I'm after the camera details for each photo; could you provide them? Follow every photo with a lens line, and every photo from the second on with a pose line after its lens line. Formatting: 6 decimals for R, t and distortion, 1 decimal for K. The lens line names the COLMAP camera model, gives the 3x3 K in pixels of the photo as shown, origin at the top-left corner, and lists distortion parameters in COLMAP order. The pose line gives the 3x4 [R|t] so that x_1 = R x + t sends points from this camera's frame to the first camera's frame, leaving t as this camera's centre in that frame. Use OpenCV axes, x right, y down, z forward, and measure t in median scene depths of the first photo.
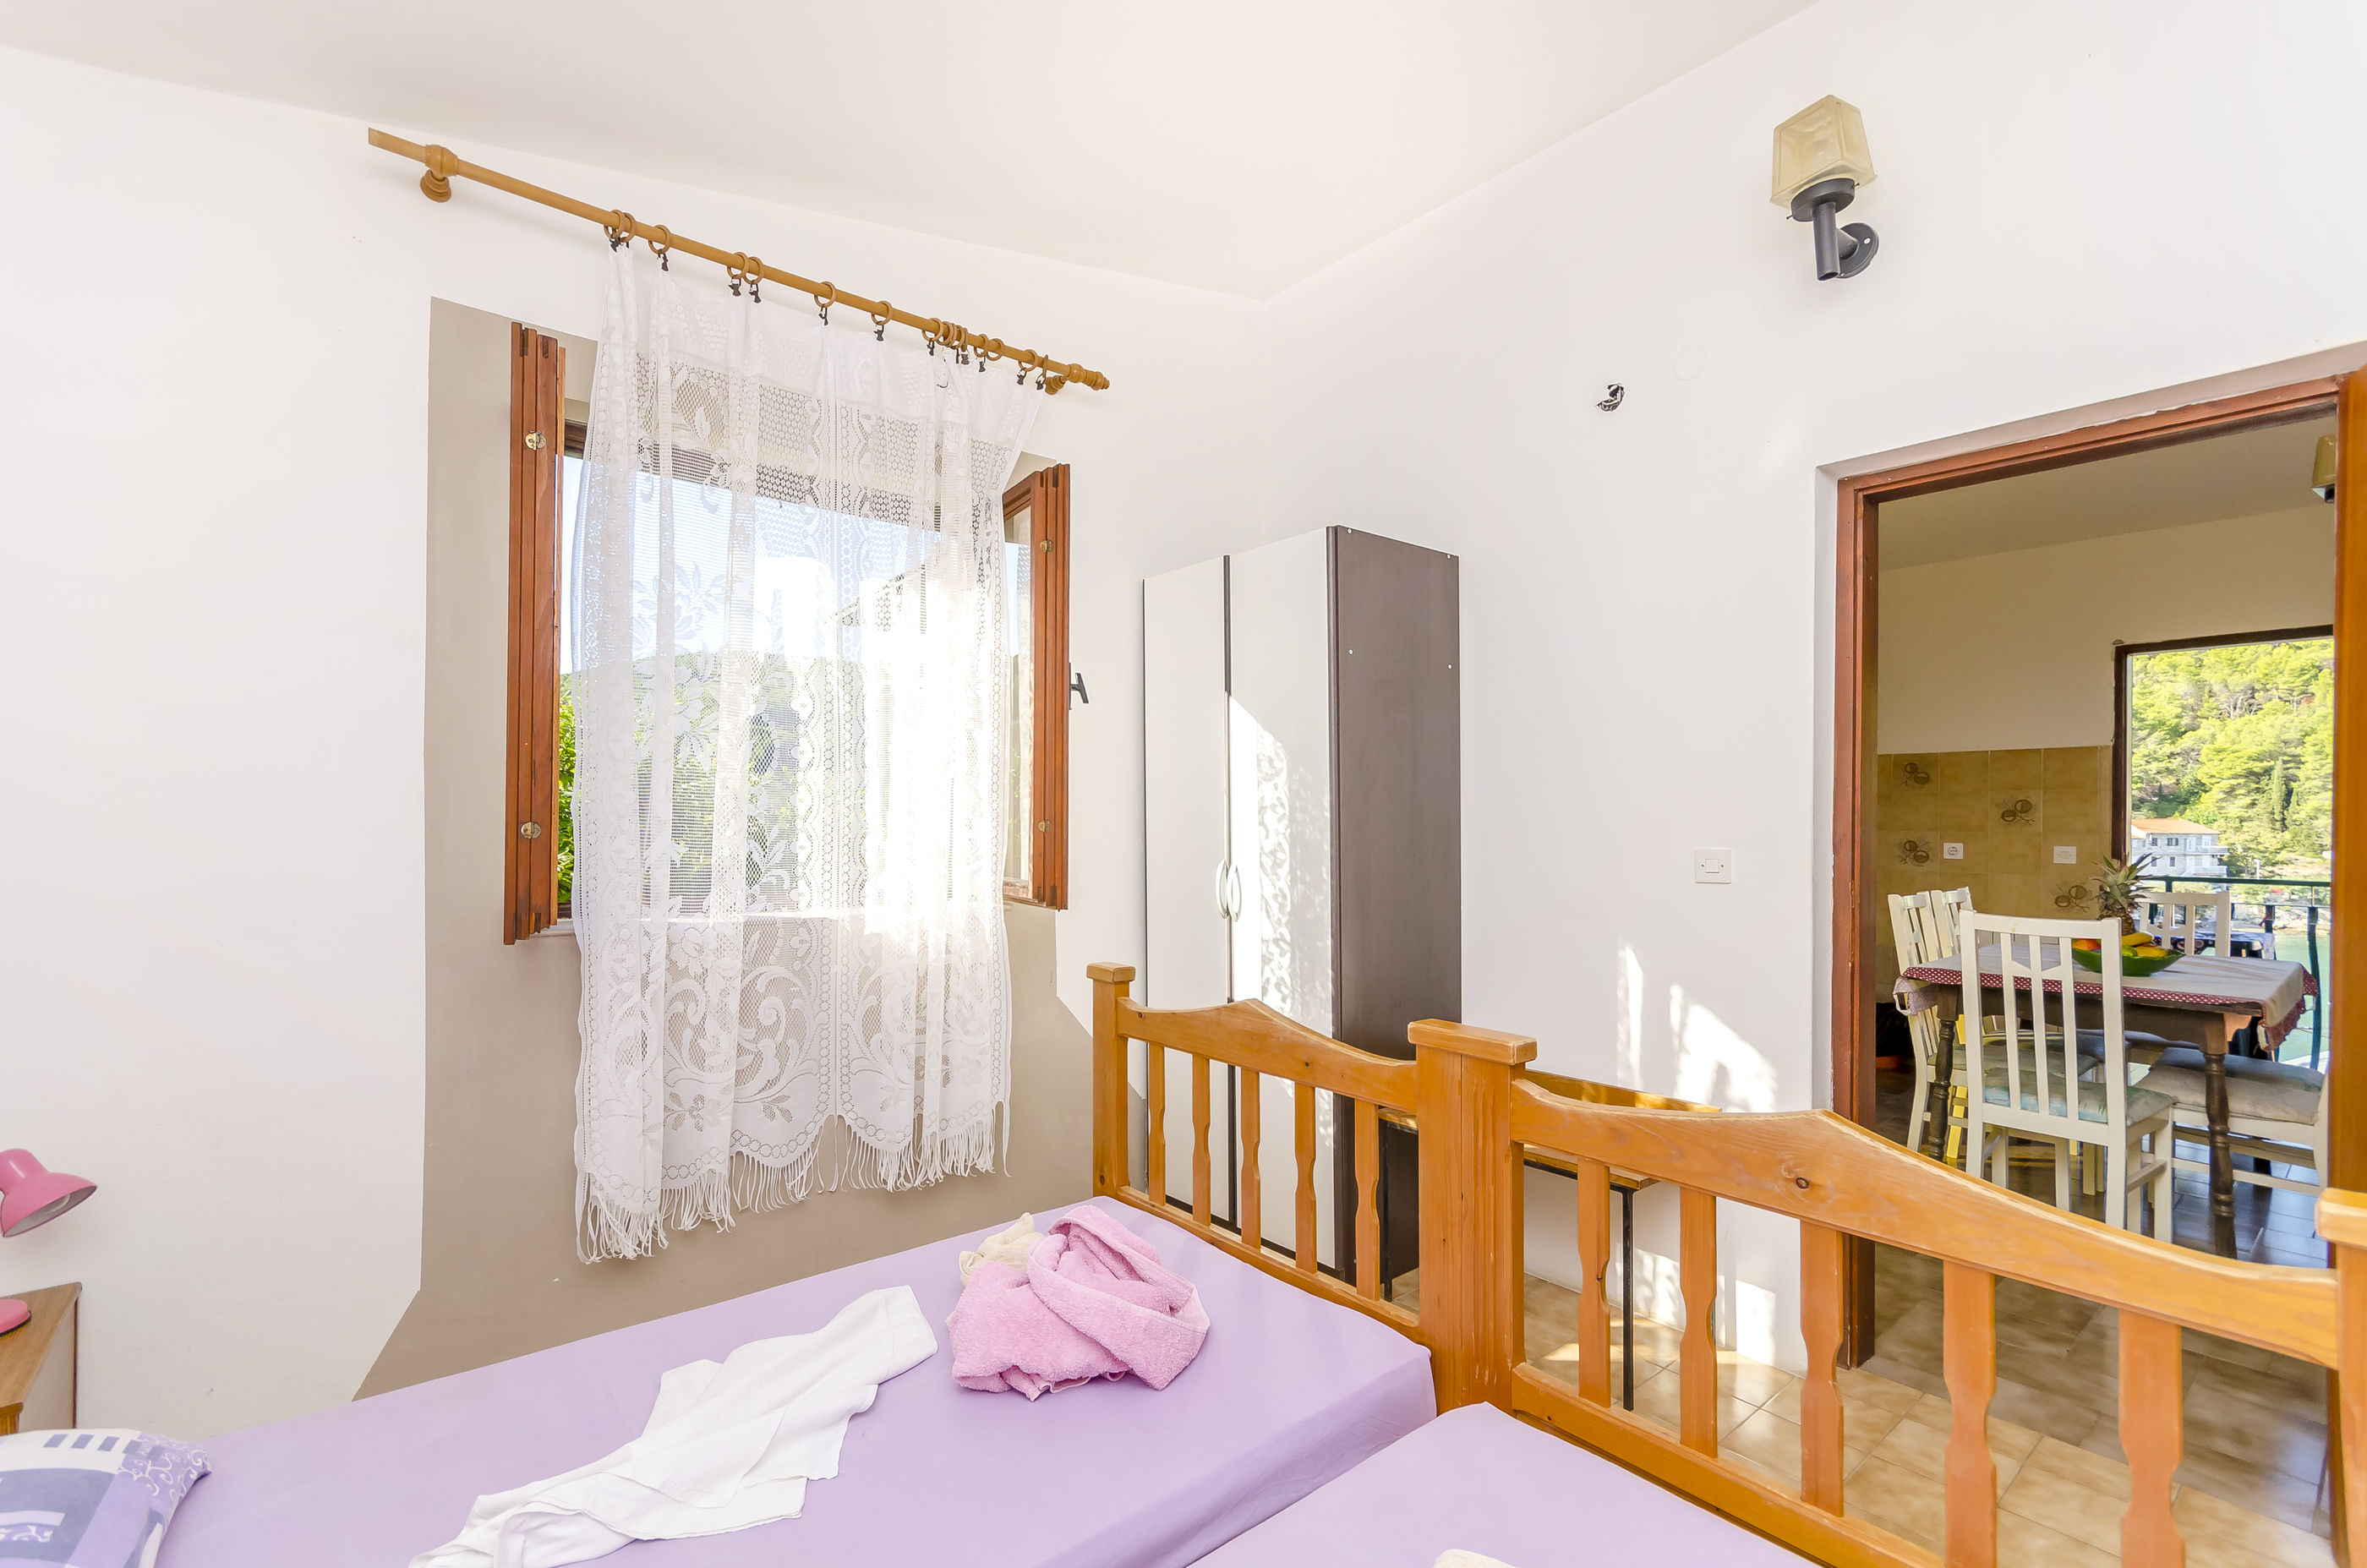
lens RADIAL K [[1041.2, 0, 1201.8], [0, 1041.2, 823.9], [0, 0, 1]] dist [0.004268, -0.000056]
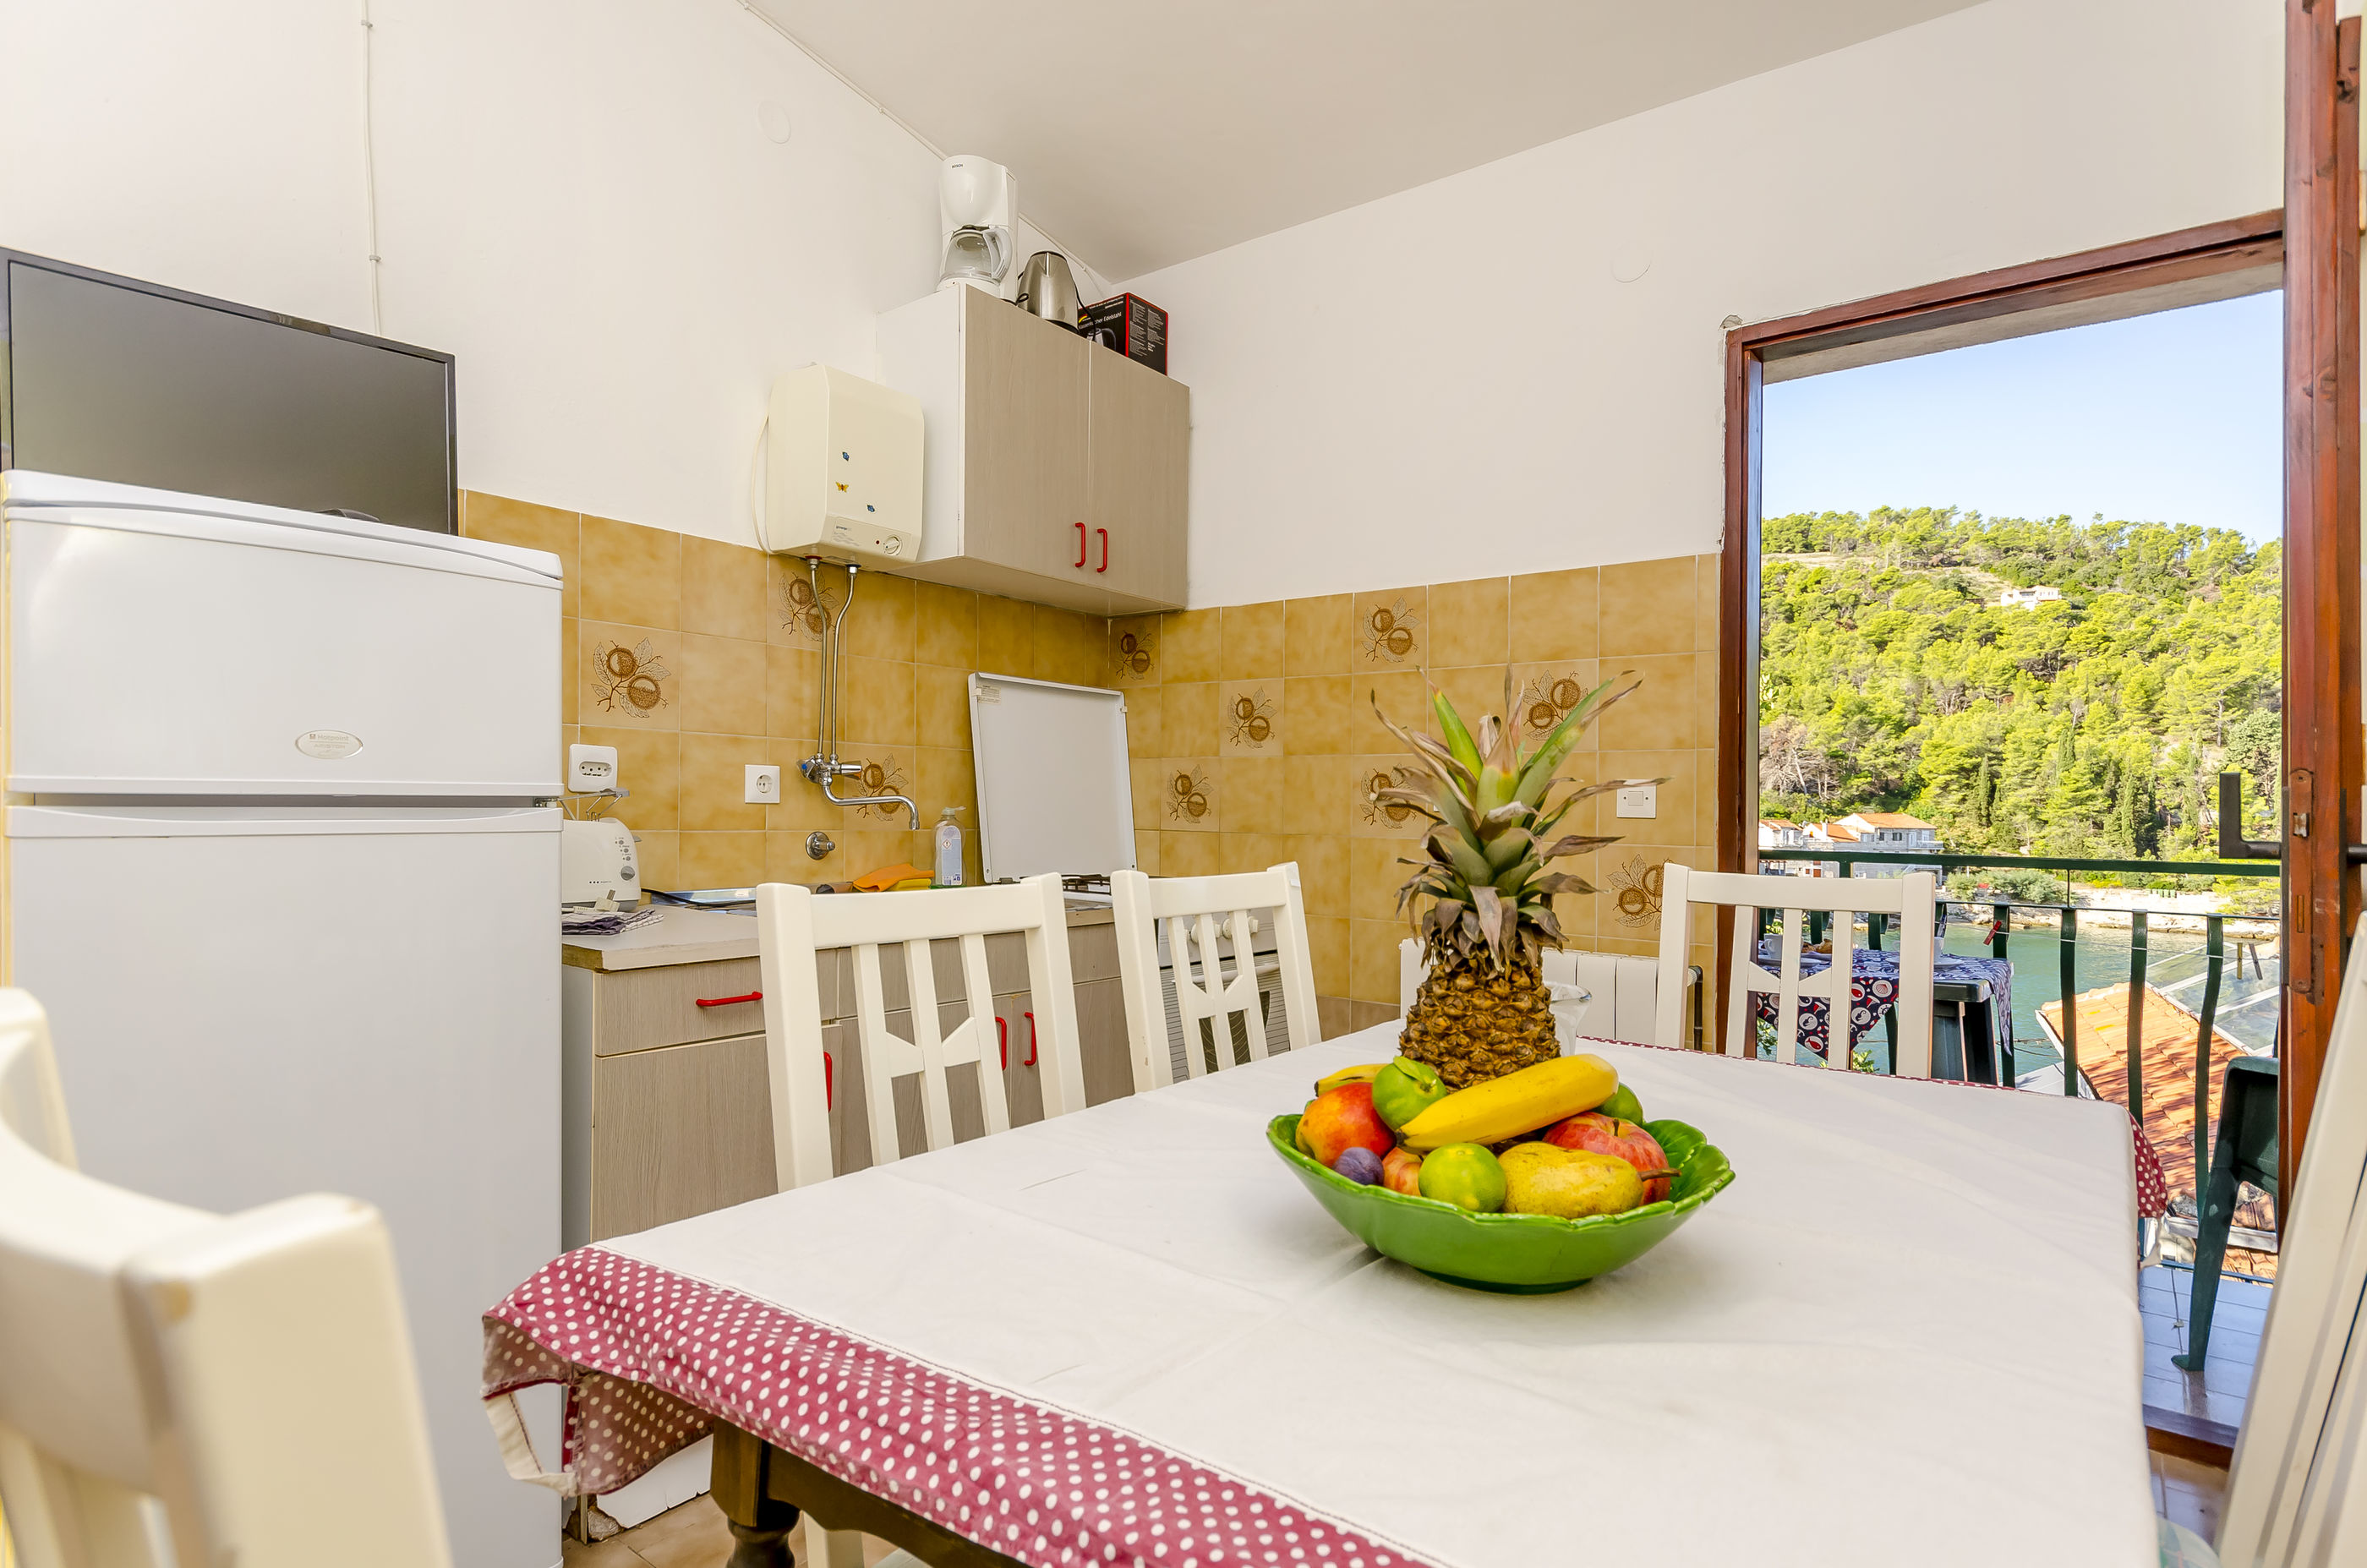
lens RADIAL K [[1246.8, 0, 1184.4], [0, 1246.8, 790.0], [0, 0, 1]] dist [0.002587, 0.000335]
pose [[0.973622, 0.014905, 0.227681, 0.493807], [-0.011553, 0.999804, -0.016051, 0.036784], [-0.227875, 0.012998, 0.973604, 0.496604]]
